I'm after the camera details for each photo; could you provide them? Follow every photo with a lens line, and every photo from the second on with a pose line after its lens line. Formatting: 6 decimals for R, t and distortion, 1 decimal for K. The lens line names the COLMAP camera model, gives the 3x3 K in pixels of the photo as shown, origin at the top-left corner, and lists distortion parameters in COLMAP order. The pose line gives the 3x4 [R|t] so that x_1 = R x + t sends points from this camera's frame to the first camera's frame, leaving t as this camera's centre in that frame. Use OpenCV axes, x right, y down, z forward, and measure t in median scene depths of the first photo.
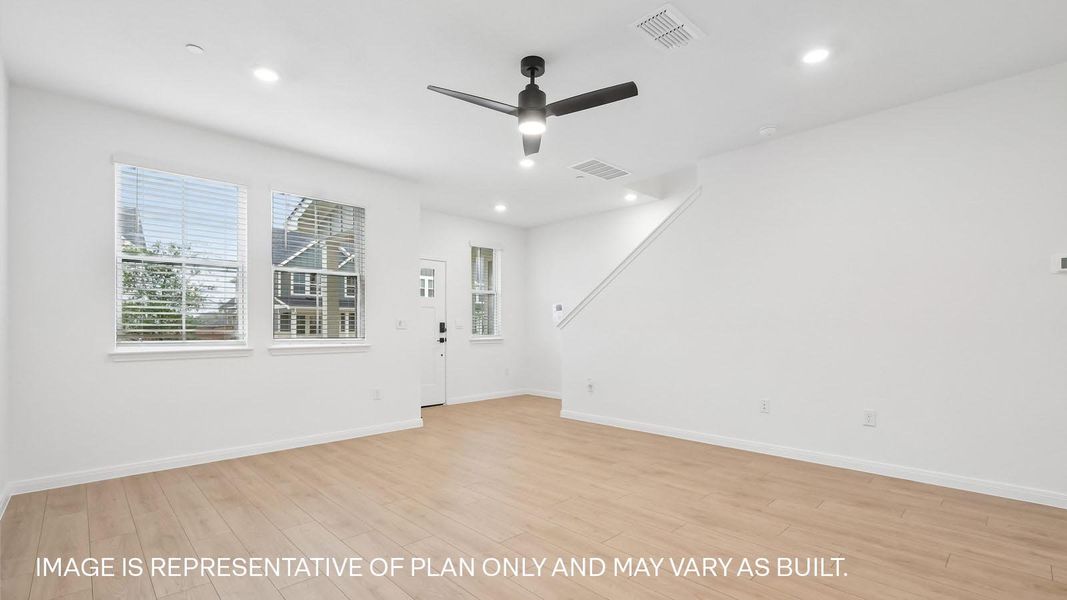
lens RADIAL K [[468.4, 0, 529.2], [0, 468.4, 329.0], [0, 0, 1]] dist [-0.000800, -0.000138]
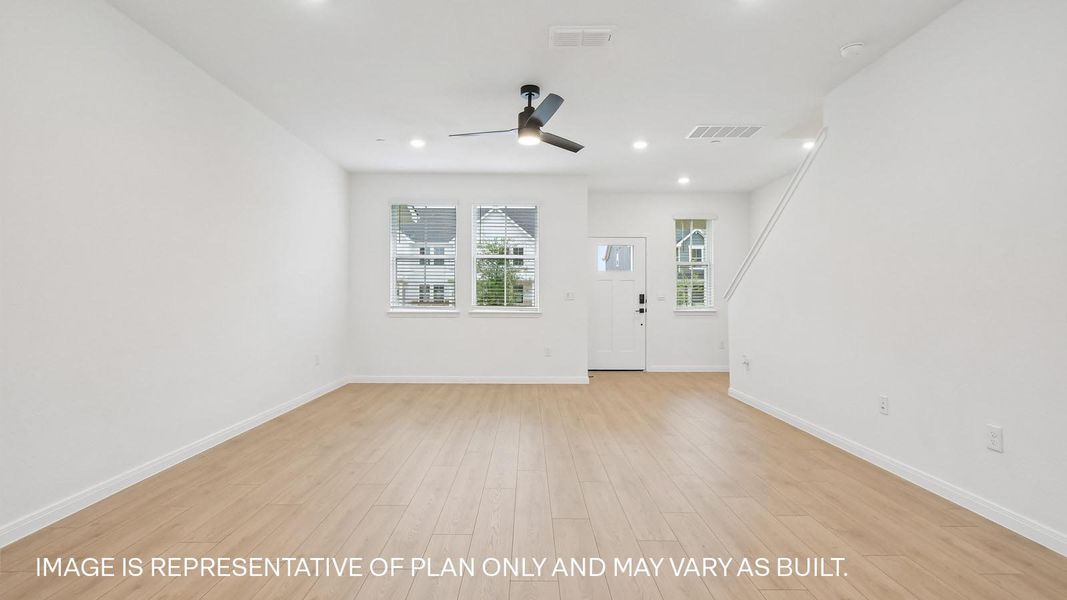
lens RADIAL K [[472.2, 0, 531.5], [0, 472.2, 291.0], [0, 0, 1]] dist [-0.001963, -0.000288]
pose [[0.735745, -0.005583, -0.677235, 0.476816], [-0.007442, 0.999839, -0.016327, -0.001973], [0.677217, 0.017053, 0.735585, 0.042200]]
